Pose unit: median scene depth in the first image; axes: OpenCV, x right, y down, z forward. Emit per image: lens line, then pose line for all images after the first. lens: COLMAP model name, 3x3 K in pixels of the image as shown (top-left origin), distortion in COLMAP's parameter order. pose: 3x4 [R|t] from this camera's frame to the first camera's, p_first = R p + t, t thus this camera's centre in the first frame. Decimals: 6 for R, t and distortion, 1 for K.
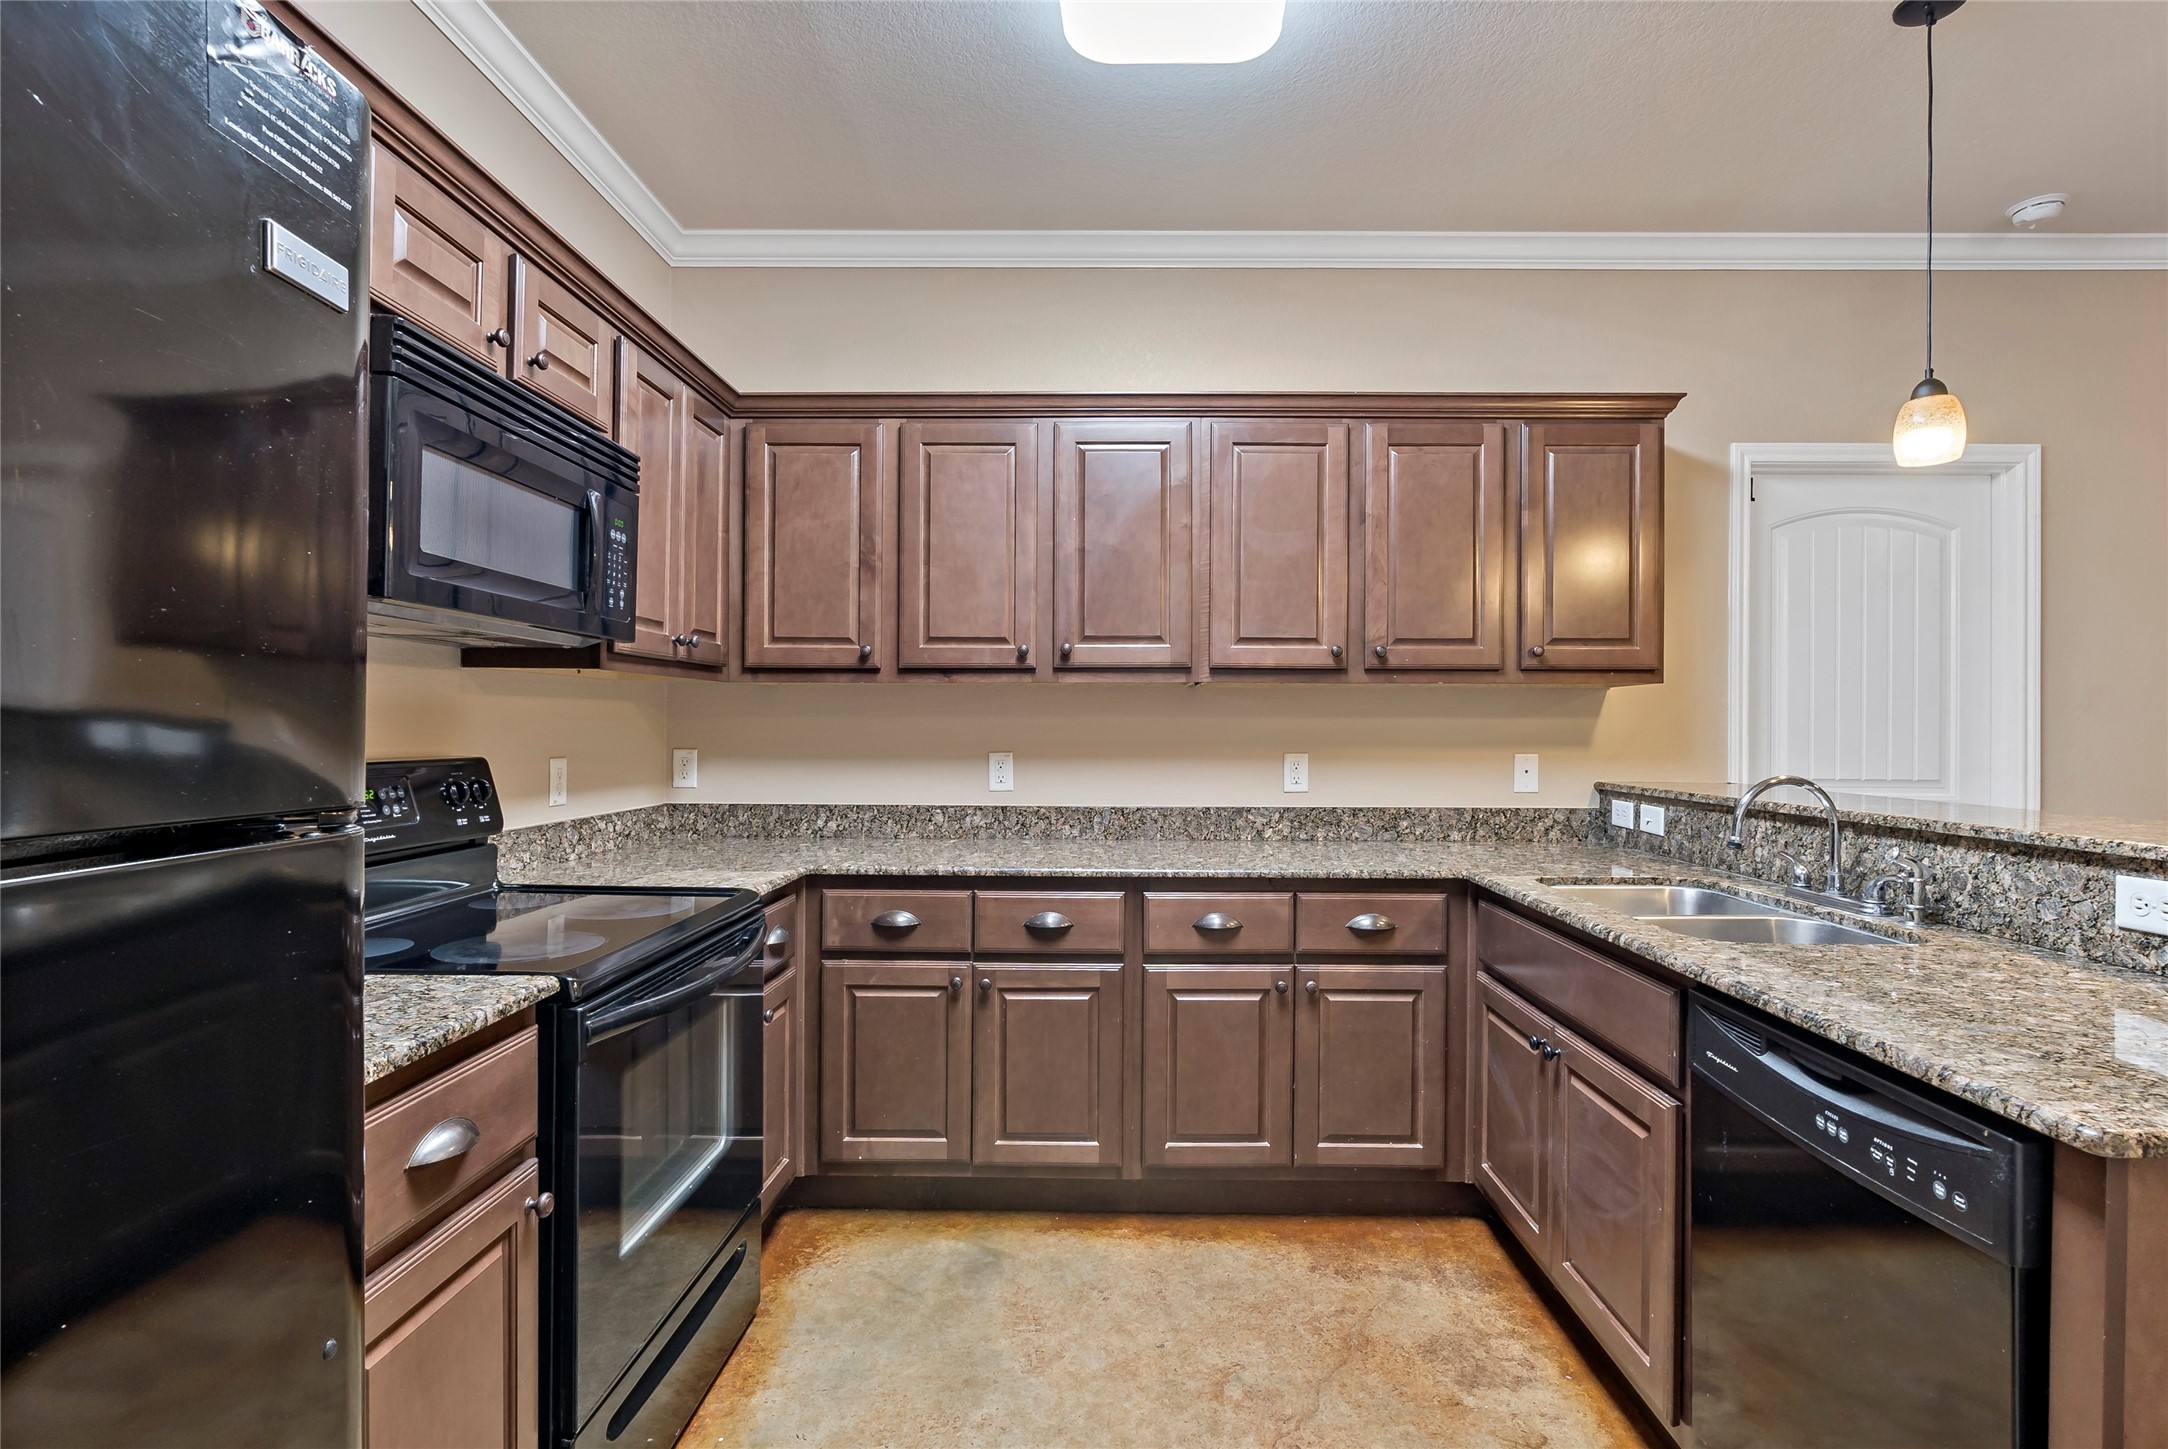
lens RADIAL K [[1030.8, 0, 1102.8], [0, 1030.8, 719.6], [0, 0, 1]] dist [-0.001890, -0.000008]
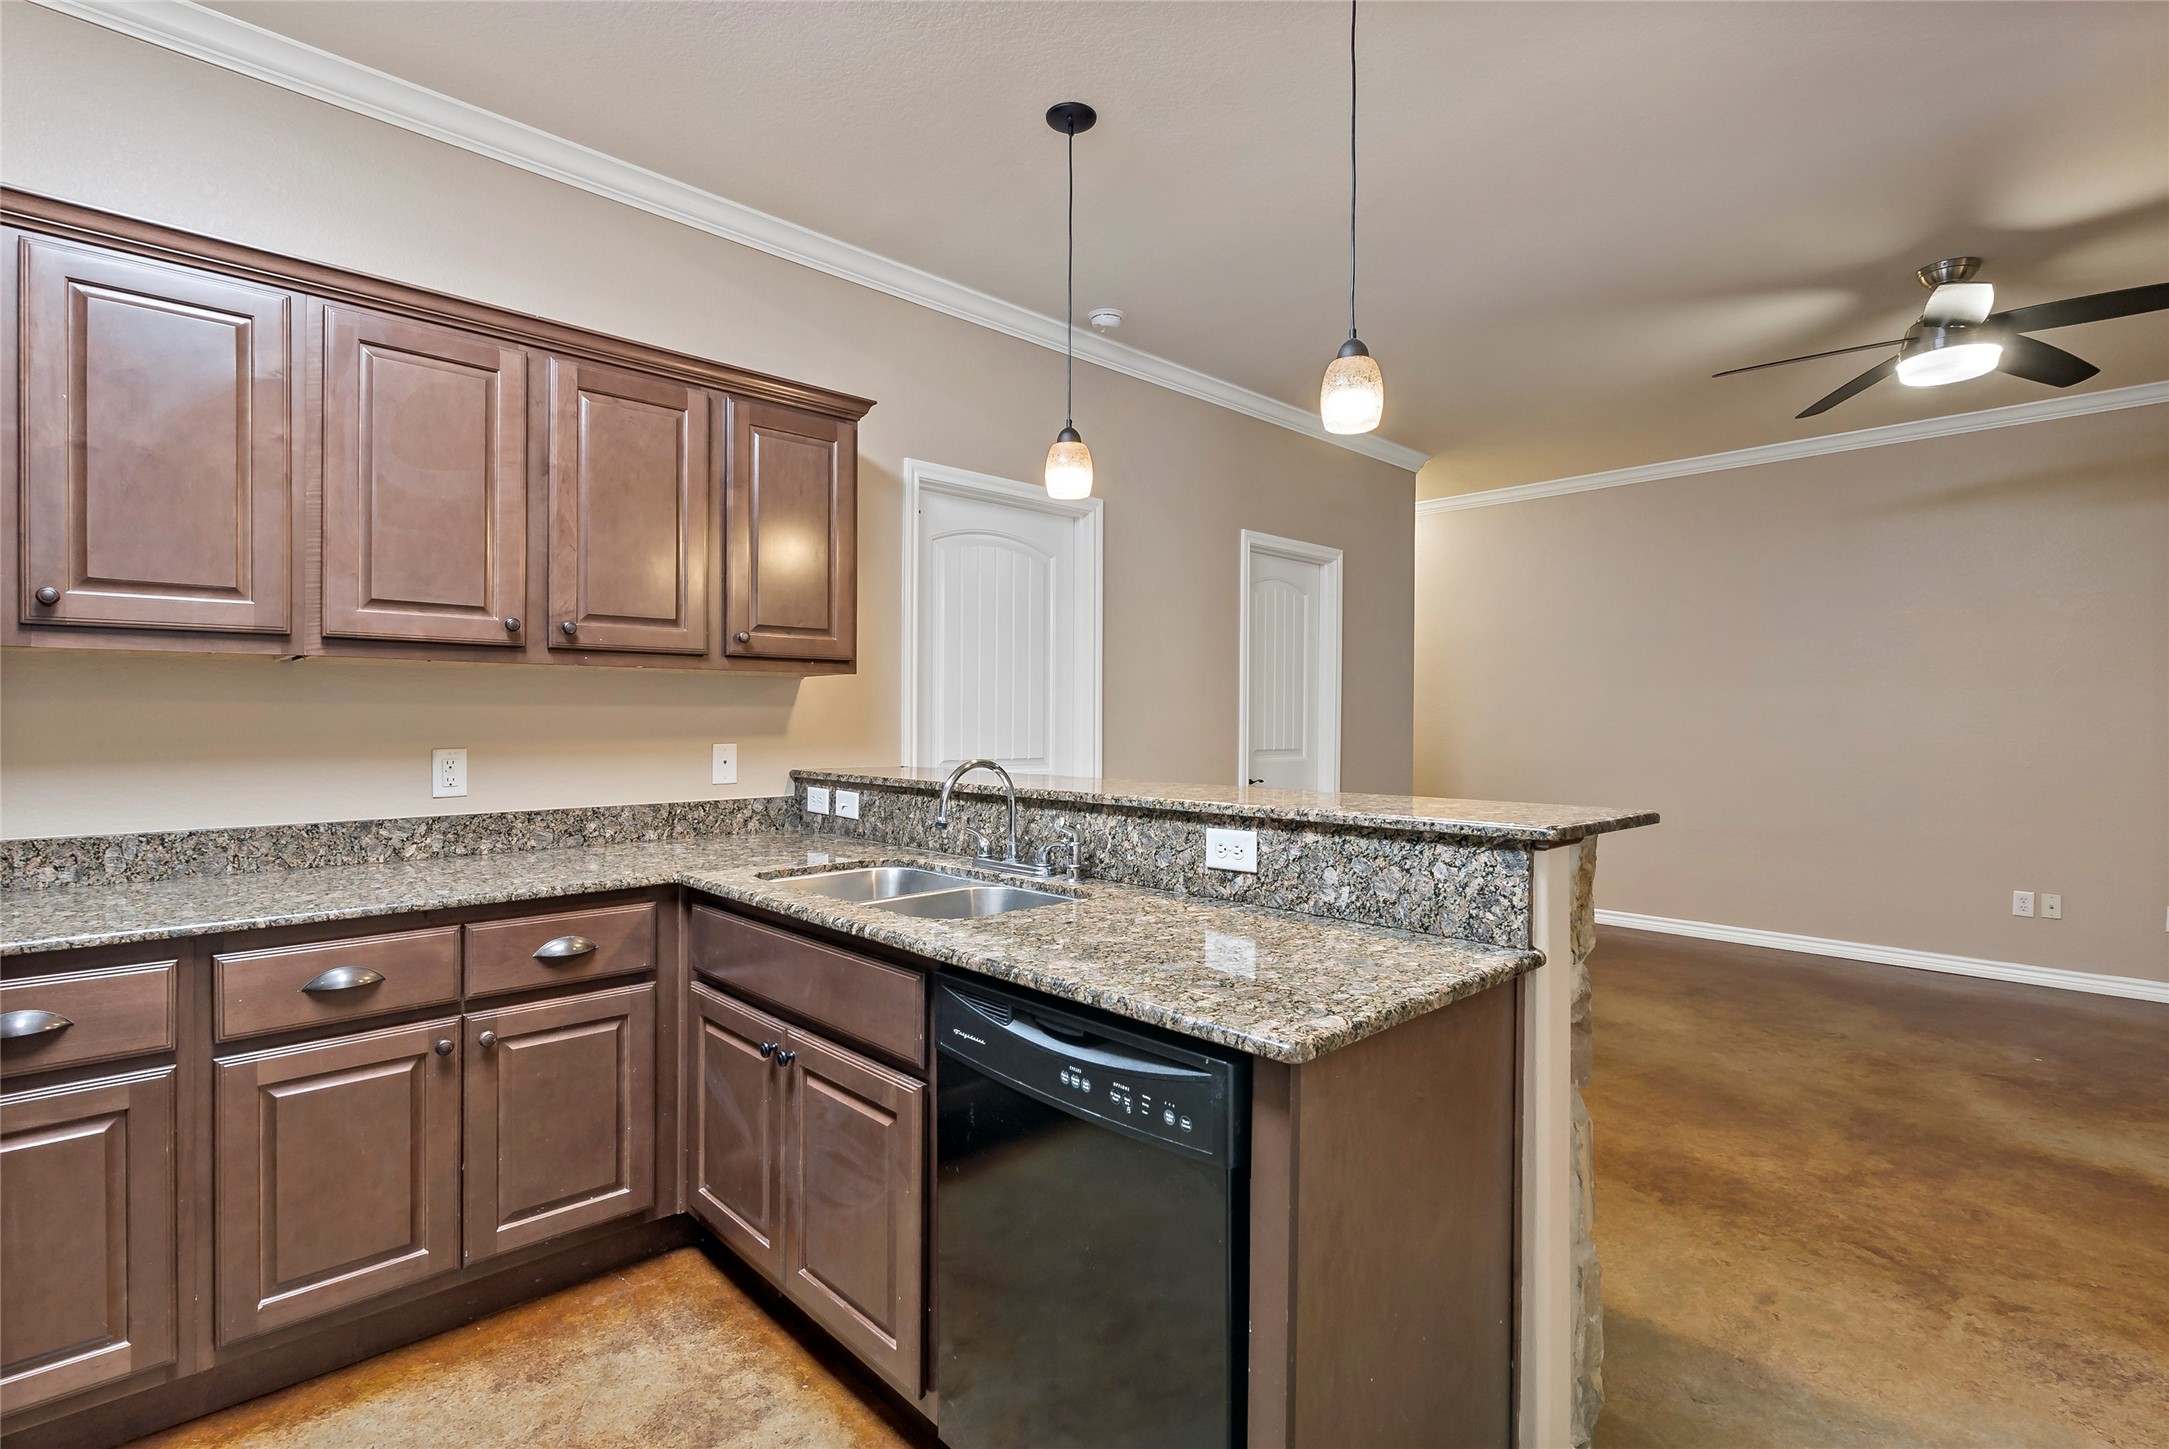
lens RADIAL K [[1020.1, 0, 1088.1], [0, 1020.1, 721.9], [0, 0, 1]] dist [-0.005222, -0.000200]
pose [[0.711805, -0.005368, 0.702357, -0.020553], [-0.004036, 0.999923, 0.011732, 0.000378], [-0.702366, -0.011186, 0.711729, 0.102906]]
